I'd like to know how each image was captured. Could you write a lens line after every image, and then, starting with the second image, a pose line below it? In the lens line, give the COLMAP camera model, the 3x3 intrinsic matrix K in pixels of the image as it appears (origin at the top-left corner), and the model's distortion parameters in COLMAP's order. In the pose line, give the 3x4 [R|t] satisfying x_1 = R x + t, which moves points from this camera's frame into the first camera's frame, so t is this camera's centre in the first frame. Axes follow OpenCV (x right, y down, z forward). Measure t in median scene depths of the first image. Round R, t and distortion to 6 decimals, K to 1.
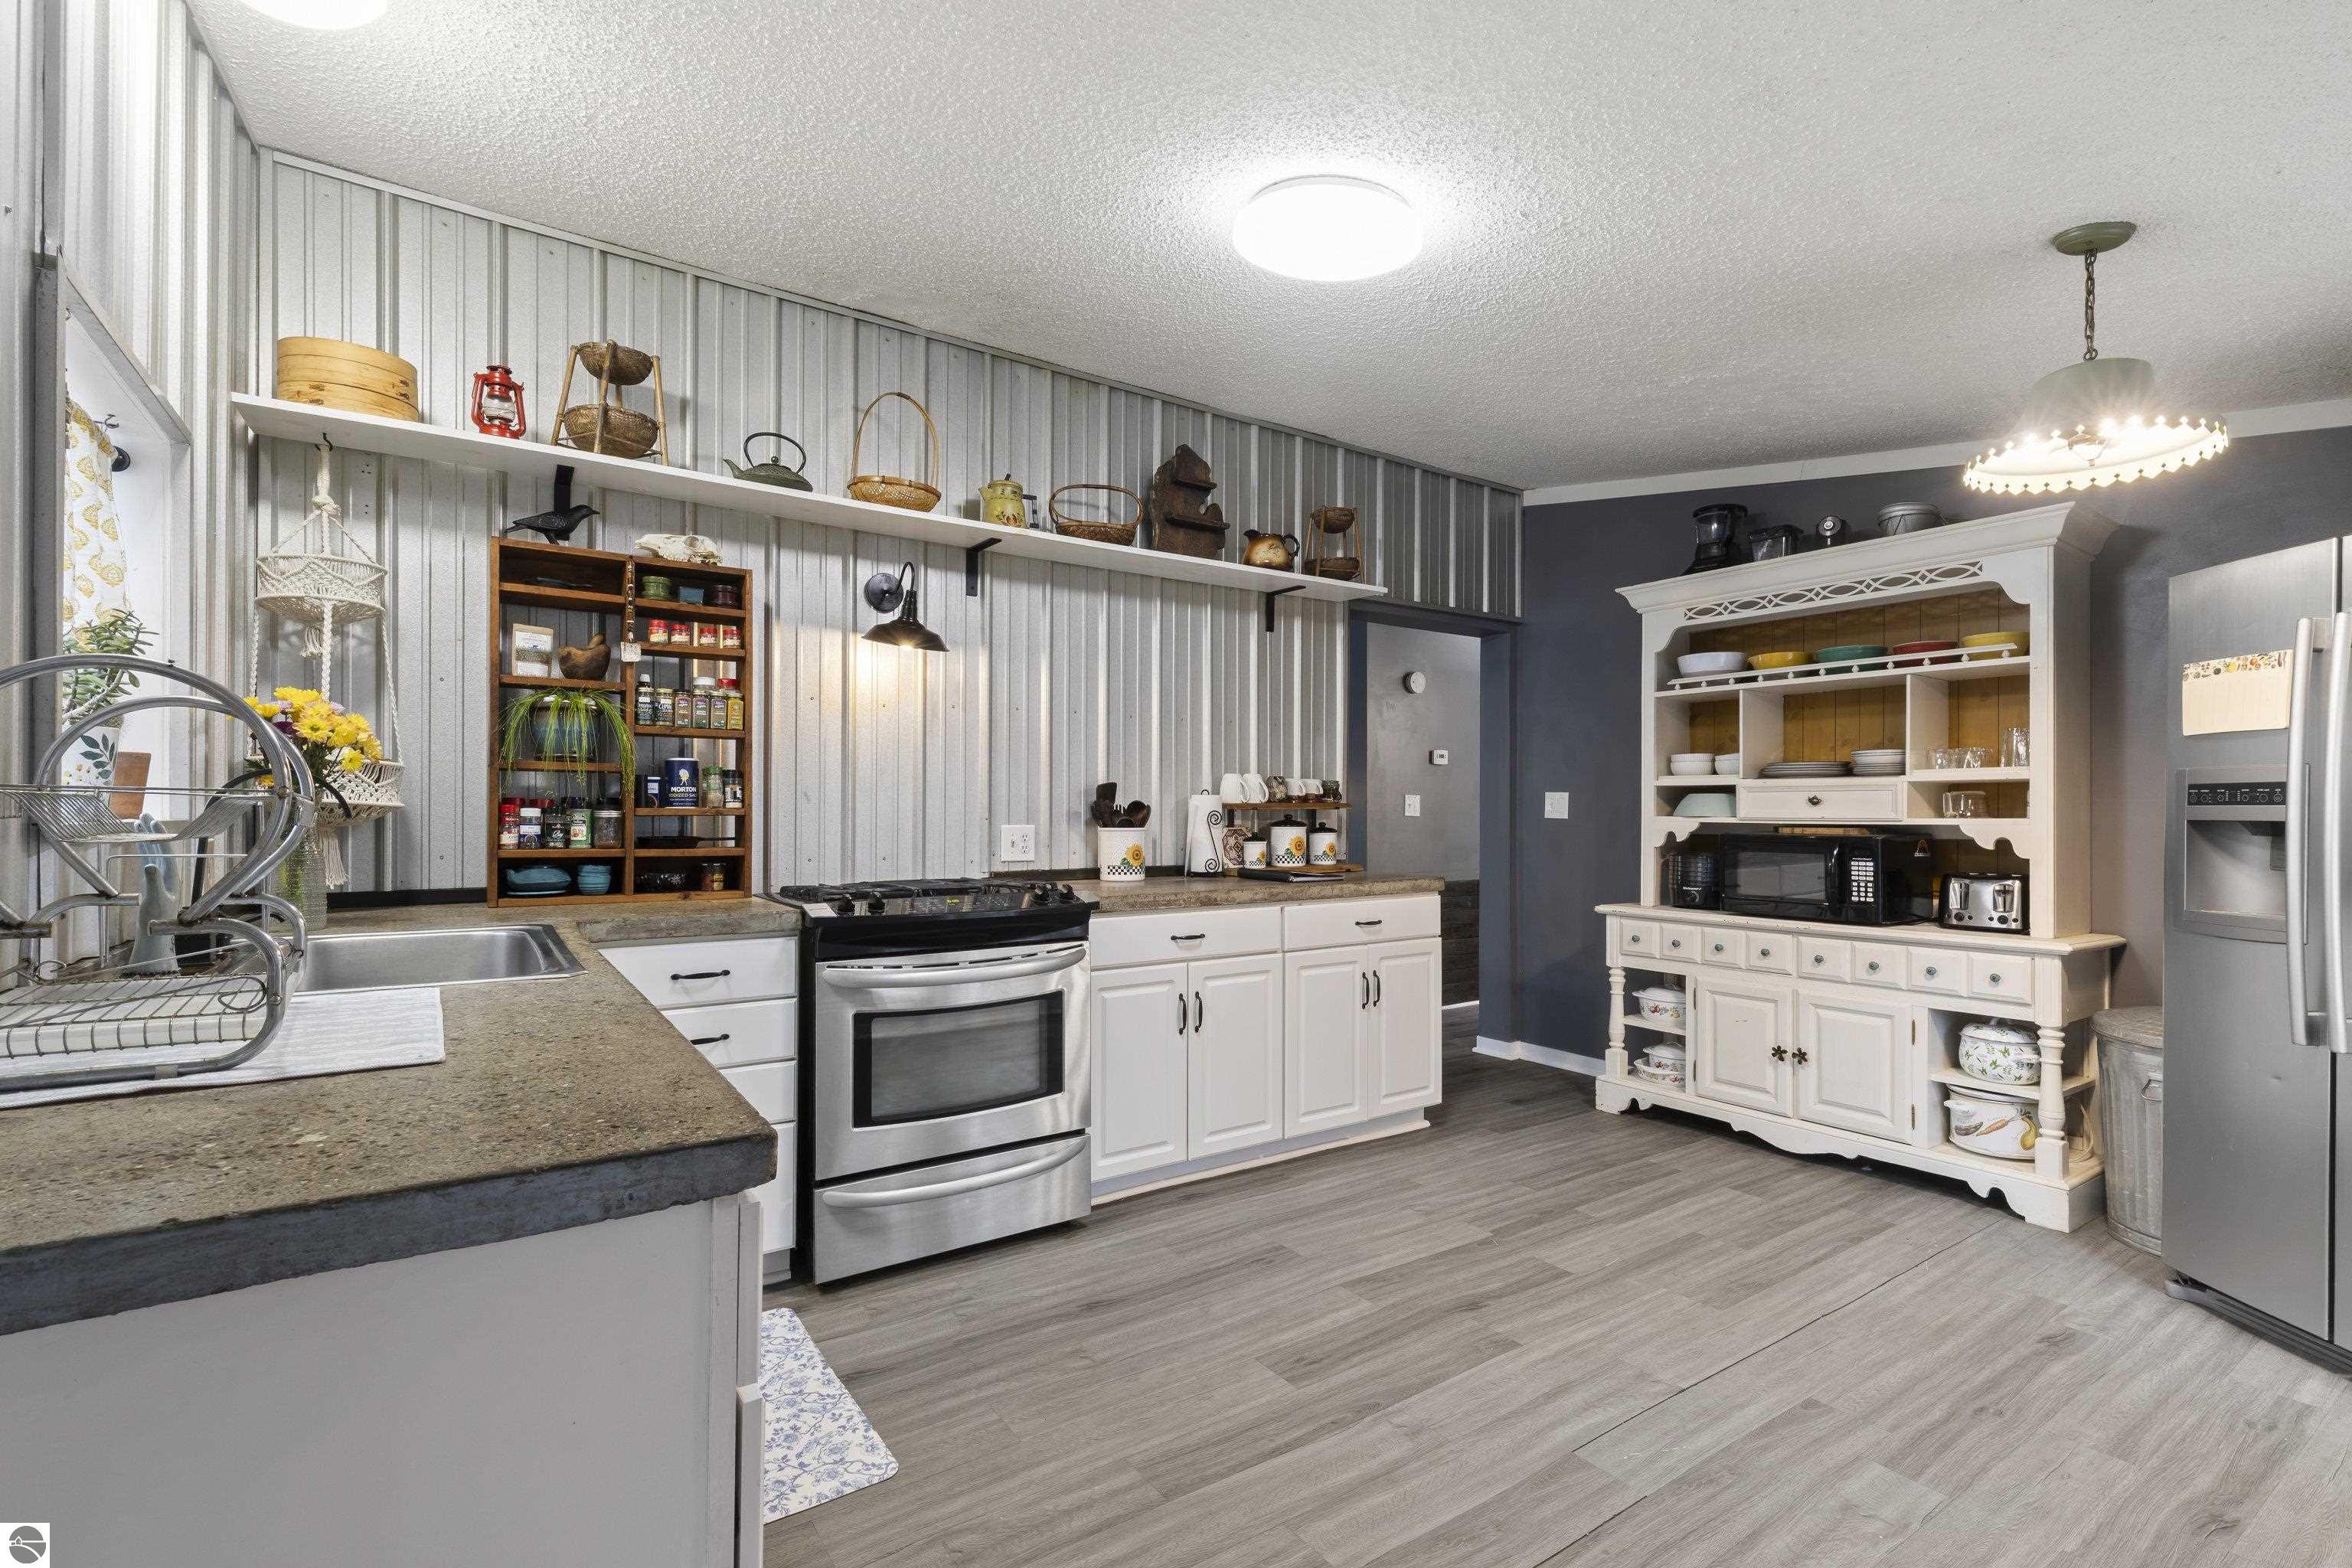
lens RADIAL K [[1069.1, 0, 1187.5], [0, 1069.1, 792.8], [0, 0, 1]] dist [0.012851, -0.000033]
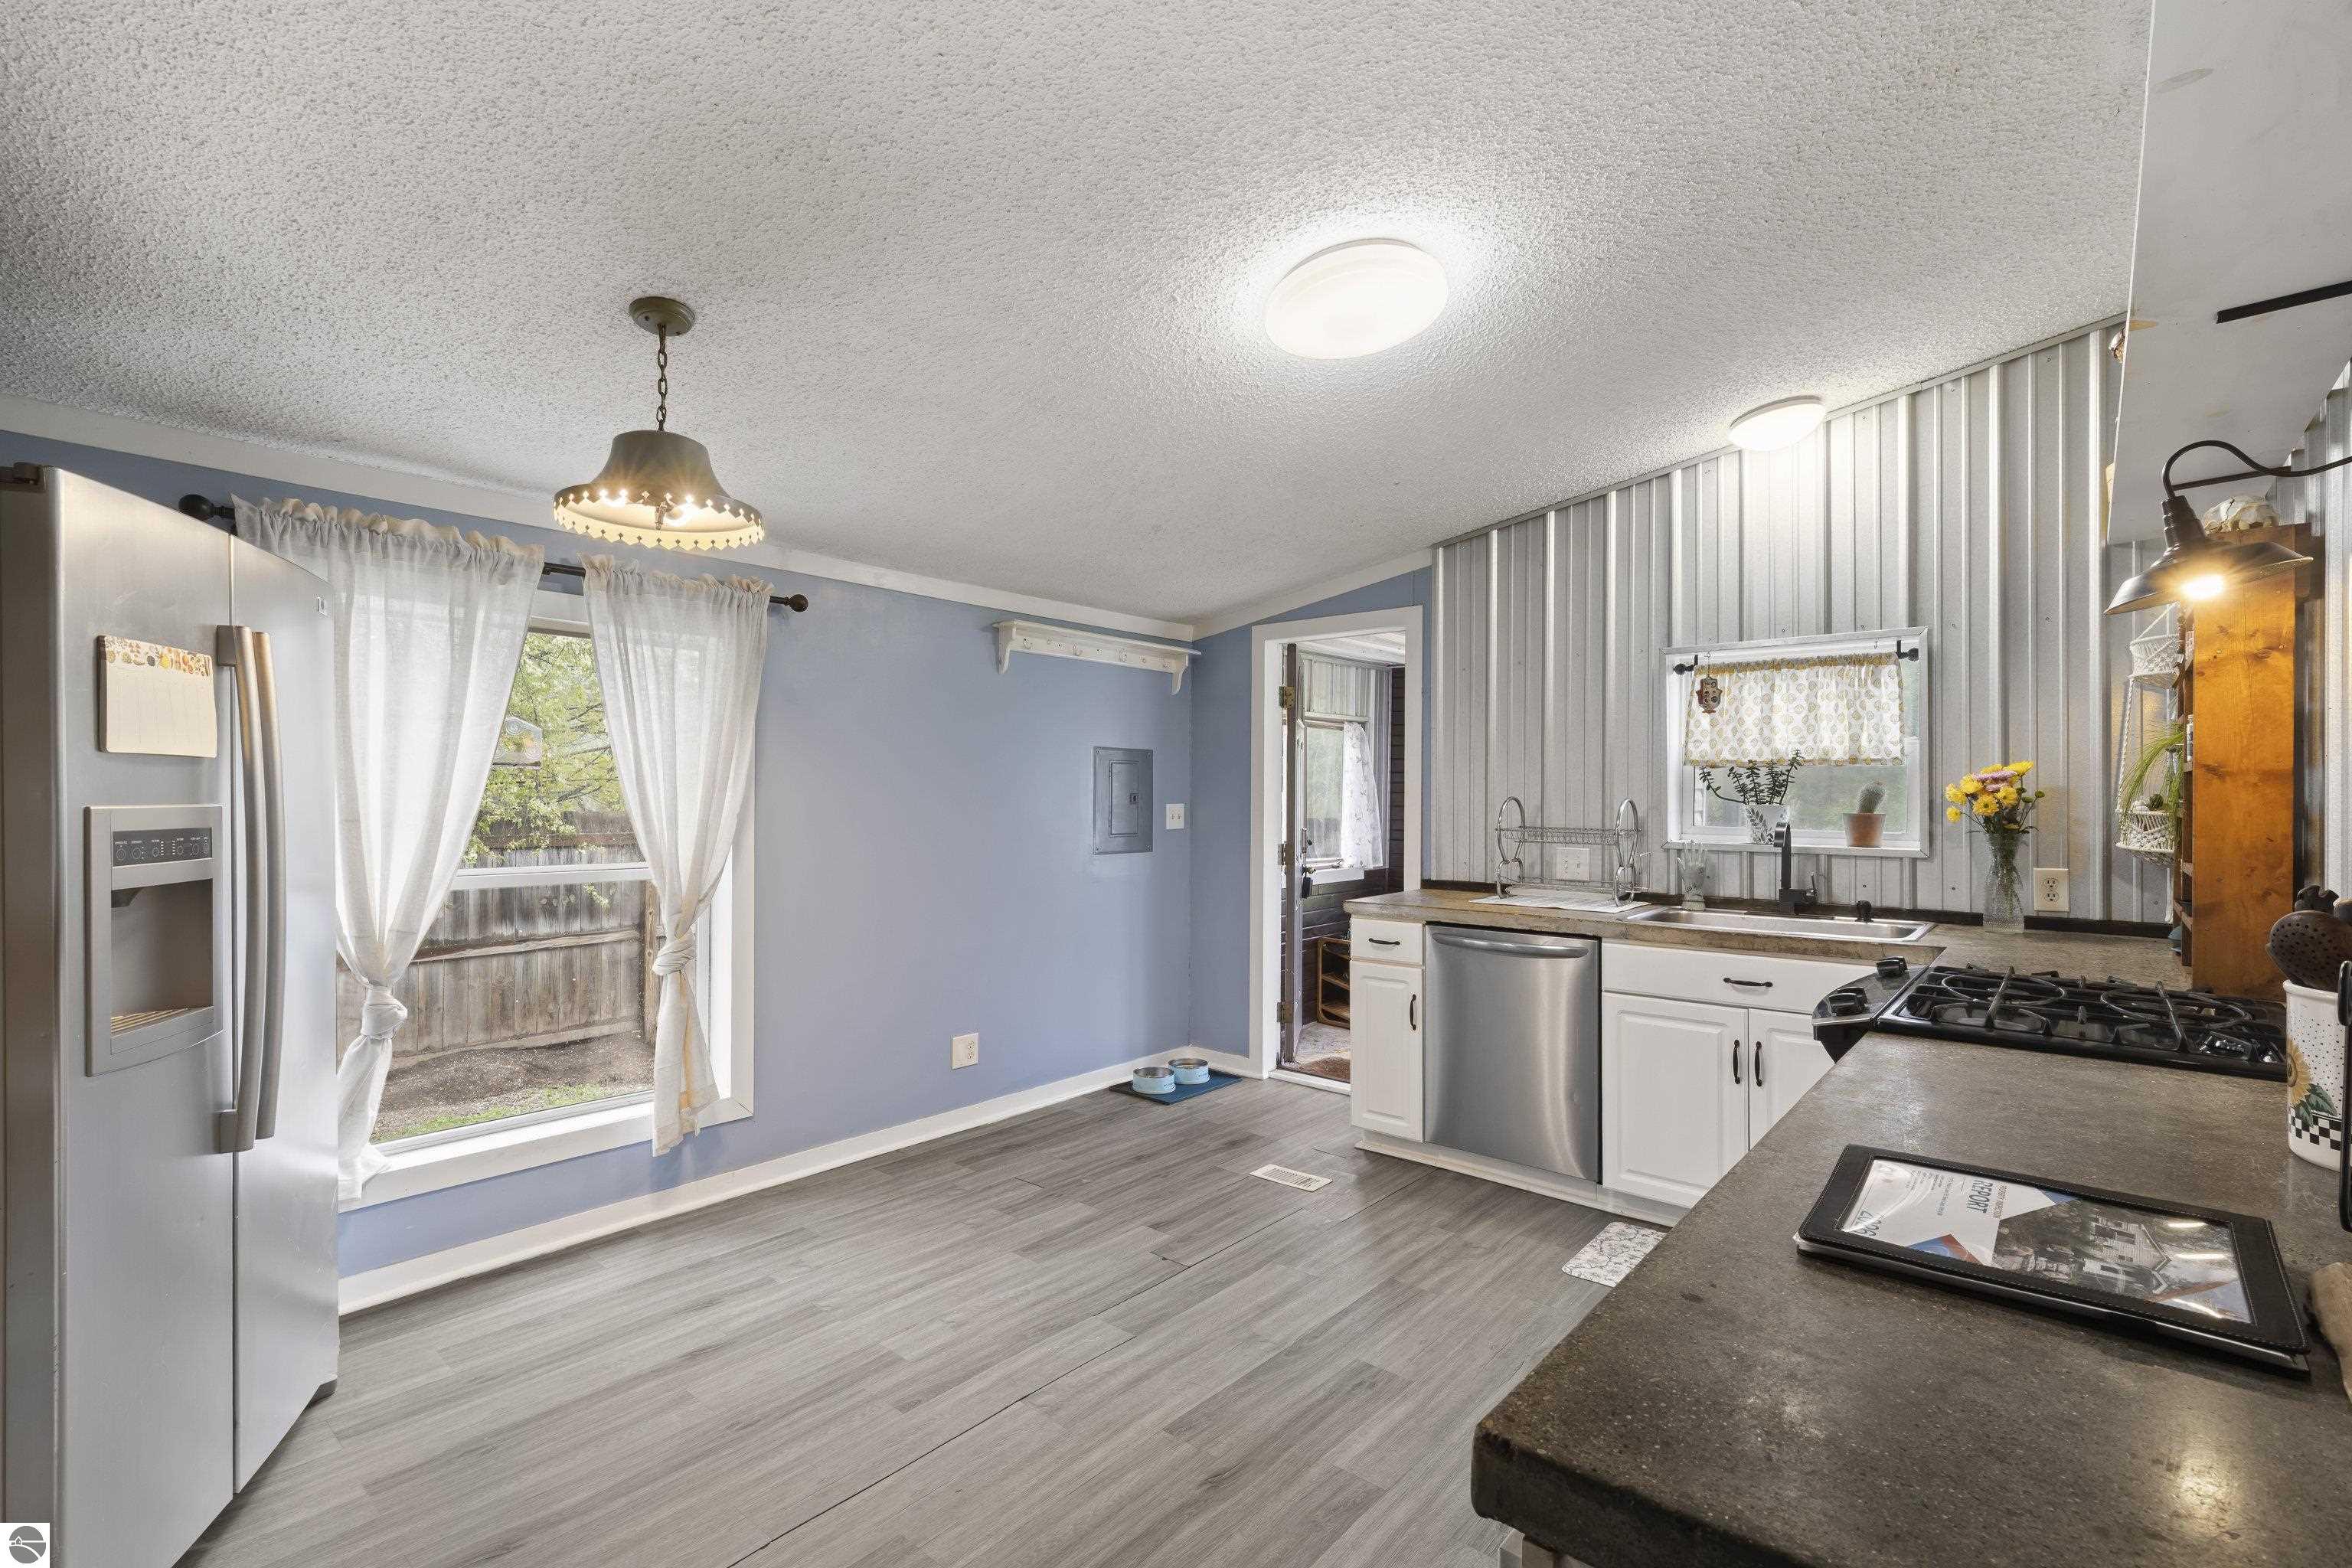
lens RADIAL K [[1069.1, 0, 1187.5], [0, 1069.1, 792.8], [0, 0, 1]] dist [0.012851, -0.000033]
pose [[-0.964582, -0.010175, -0.263587, 0.444682], [-0.006655, 0.999876, -0.014245, -0.022728], [0.263699, -0.011986, -0.964530, 1.568495]]
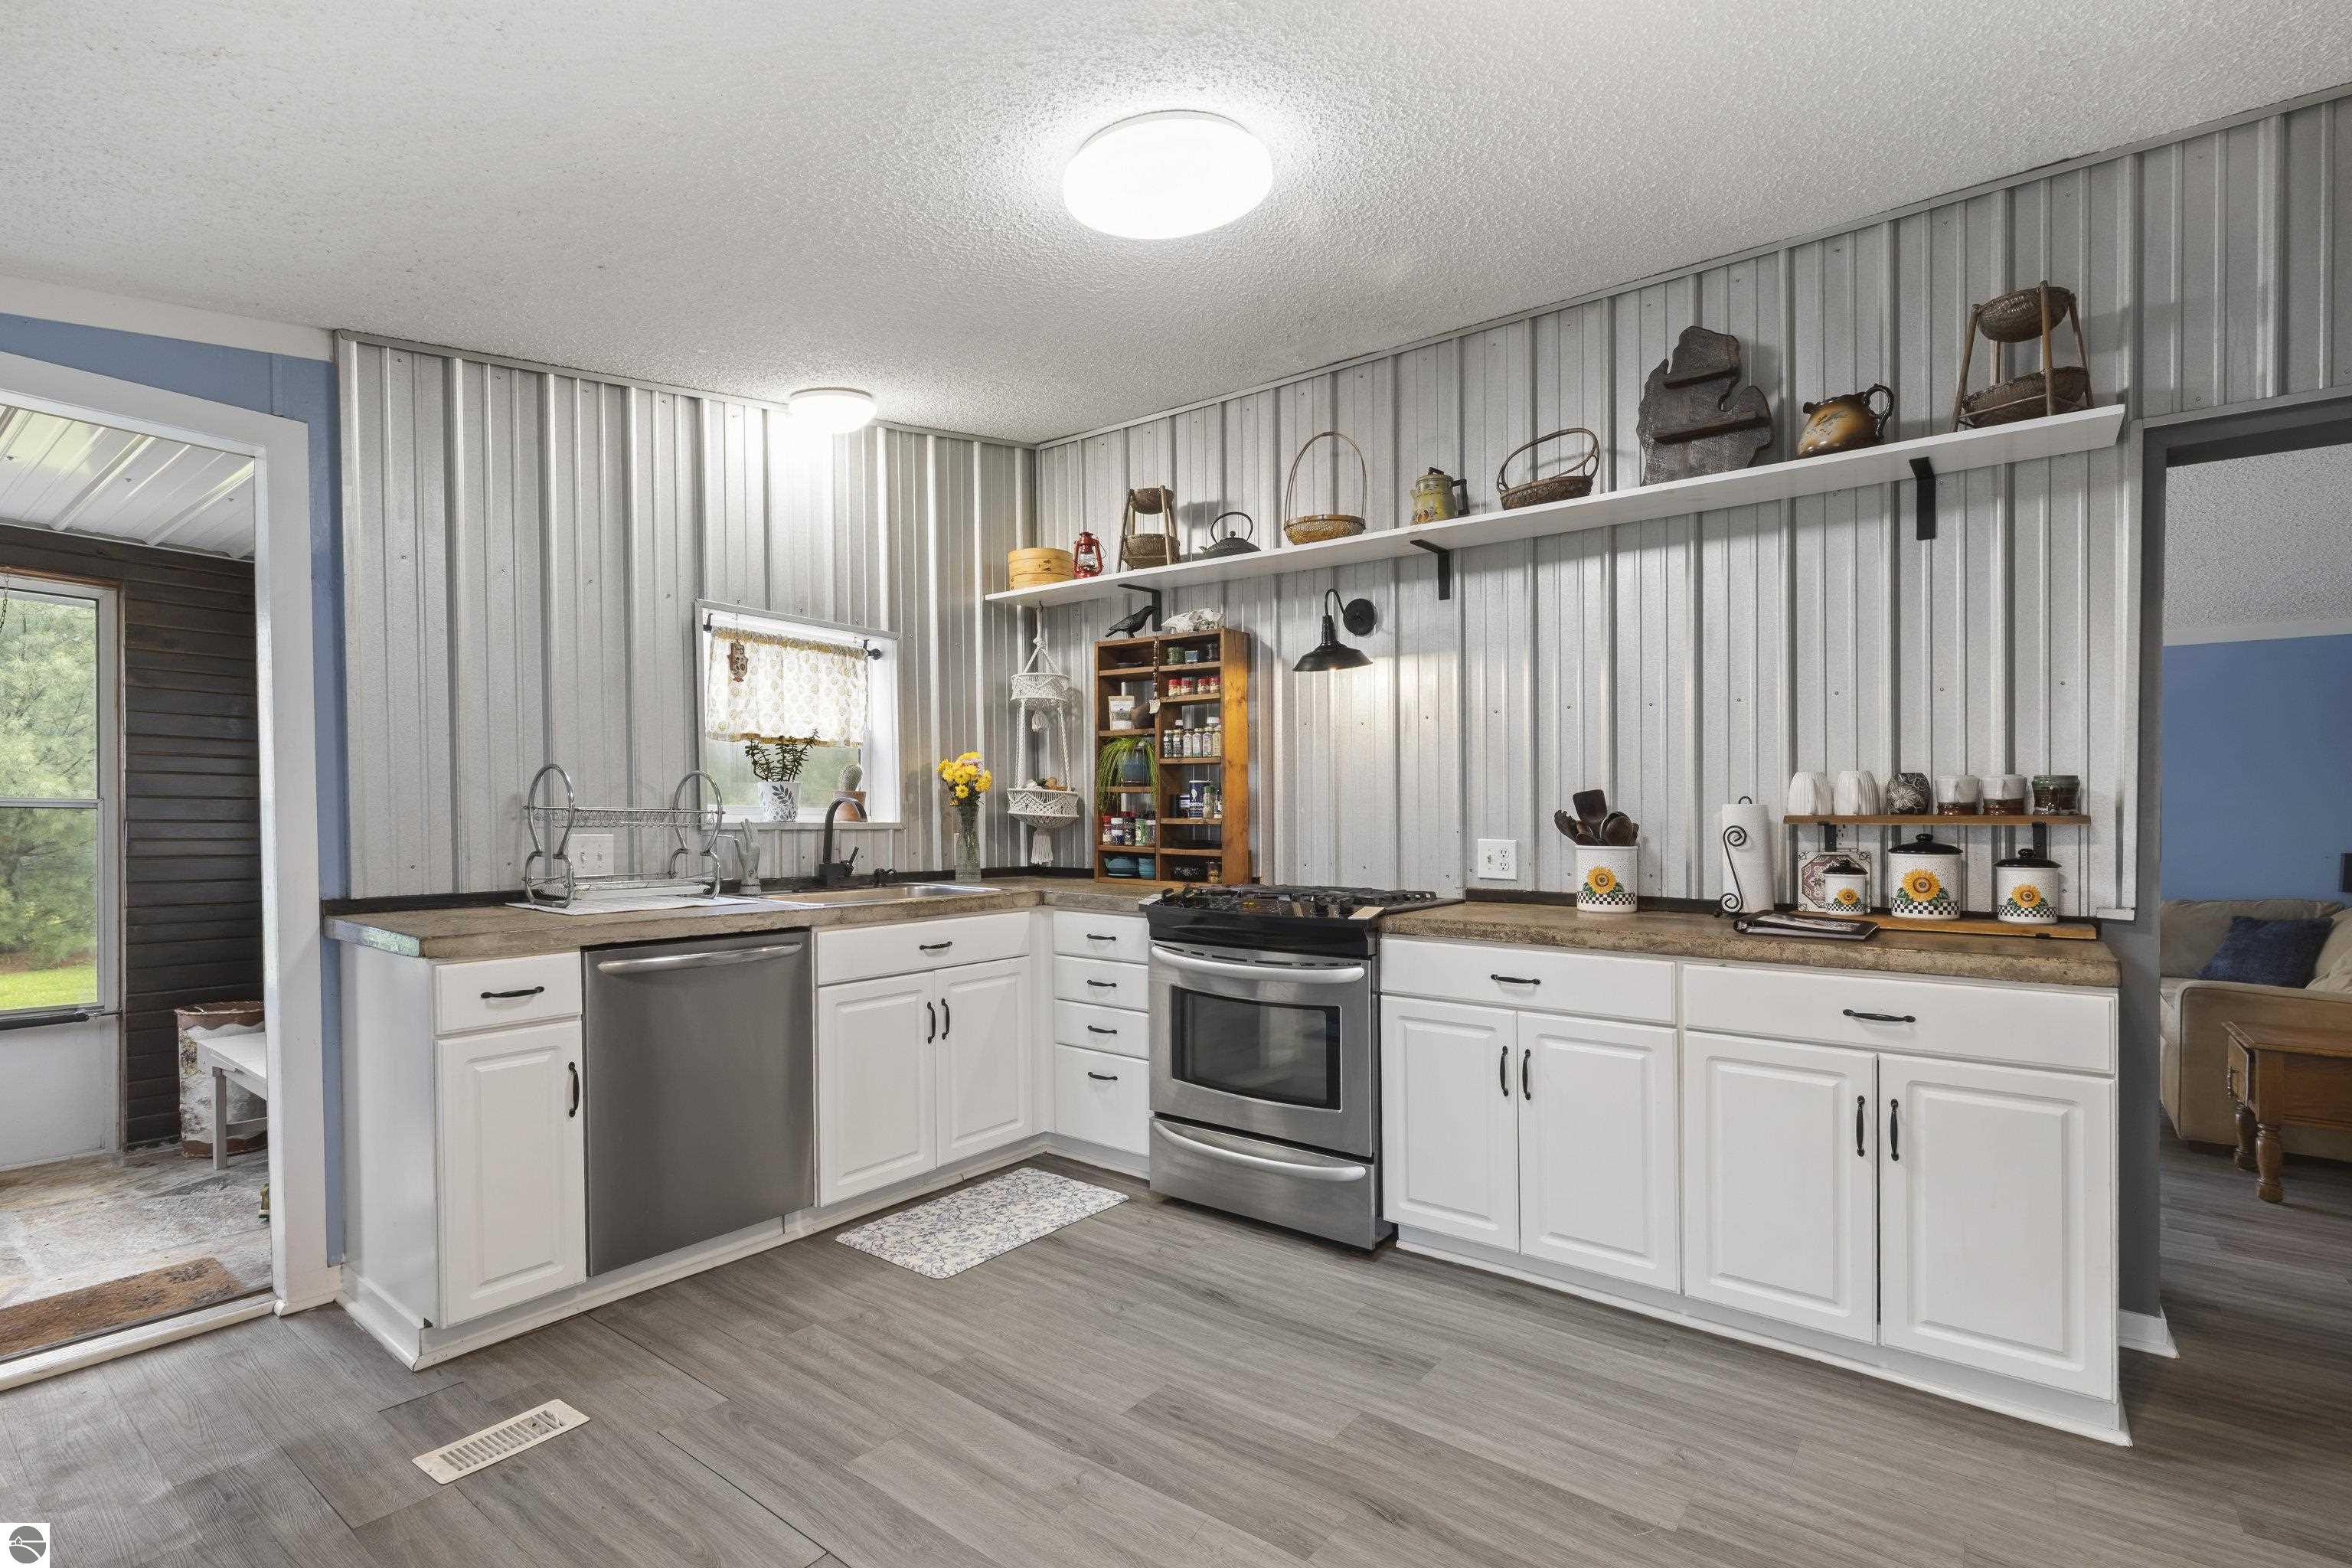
lens RADIAL K [[1087.4, 0, 1177.7], [0, 1087.4, 832.5], [0, 0, 1]] dist [0.011416, -0.000303]
pose [[0.311589, 0.013436, -0.950122, 0.799565], [0.006228, 0.999850, 0.016182, 0.009616], [0.950197, -0.010959, 0.311458, 0.567438]]
